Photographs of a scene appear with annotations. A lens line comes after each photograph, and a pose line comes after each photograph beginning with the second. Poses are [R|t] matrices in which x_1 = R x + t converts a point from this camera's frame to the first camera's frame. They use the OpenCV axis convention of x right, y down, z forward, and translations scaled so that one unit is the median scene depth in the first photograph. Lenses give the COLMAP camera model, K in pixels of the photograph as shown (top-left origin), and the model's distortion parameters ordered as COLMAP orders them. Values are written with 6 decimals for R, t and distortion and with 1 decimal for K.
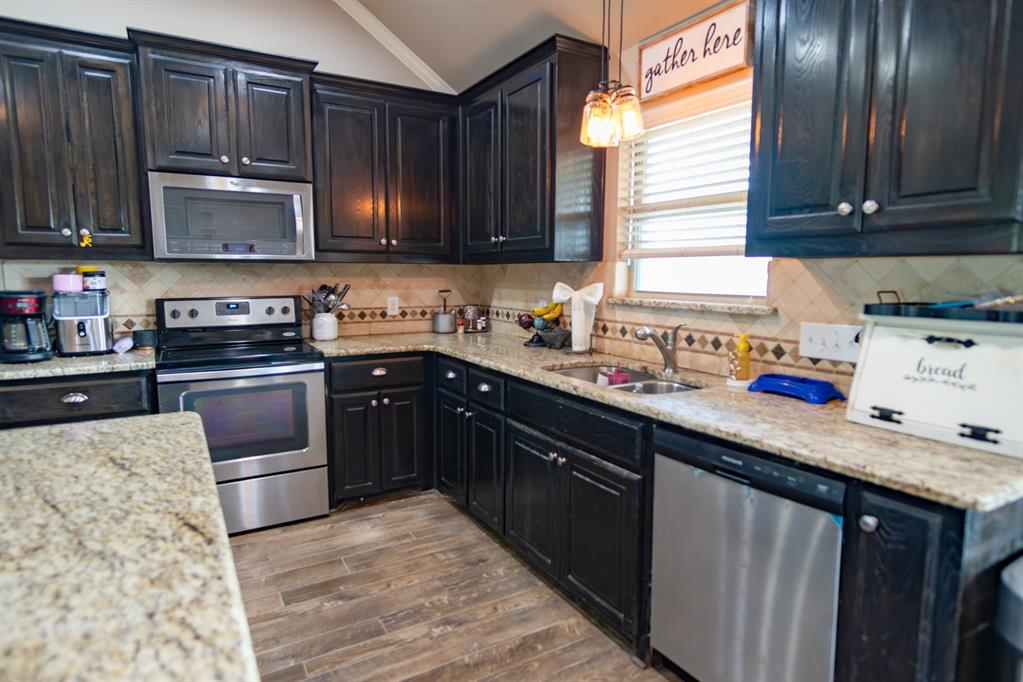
lens RADIAL K [[576.4, 0, 508.8], [0, 576.4, 339.5], [0, 0, 1]] dist [0.001749, 0.000955]
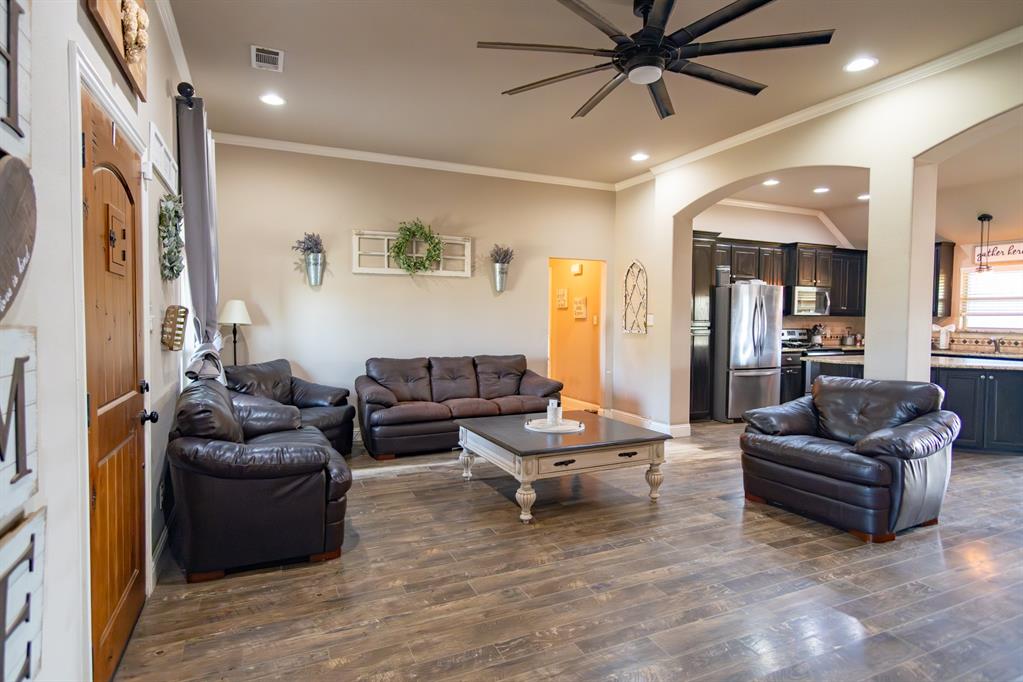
lens RADIAL K [[553.1, 0, 506.5], [0, 553.1, 335.5], [0, 0, 1]] dist [0.004189, 0.003616]
pose [[0.994801, 0.010154, -0.101326, -1.869565], [-0.018721, 0.996293, -0.083961, 0.241151], [0.100098, 0.085422, 0.991304, -2.039630]]
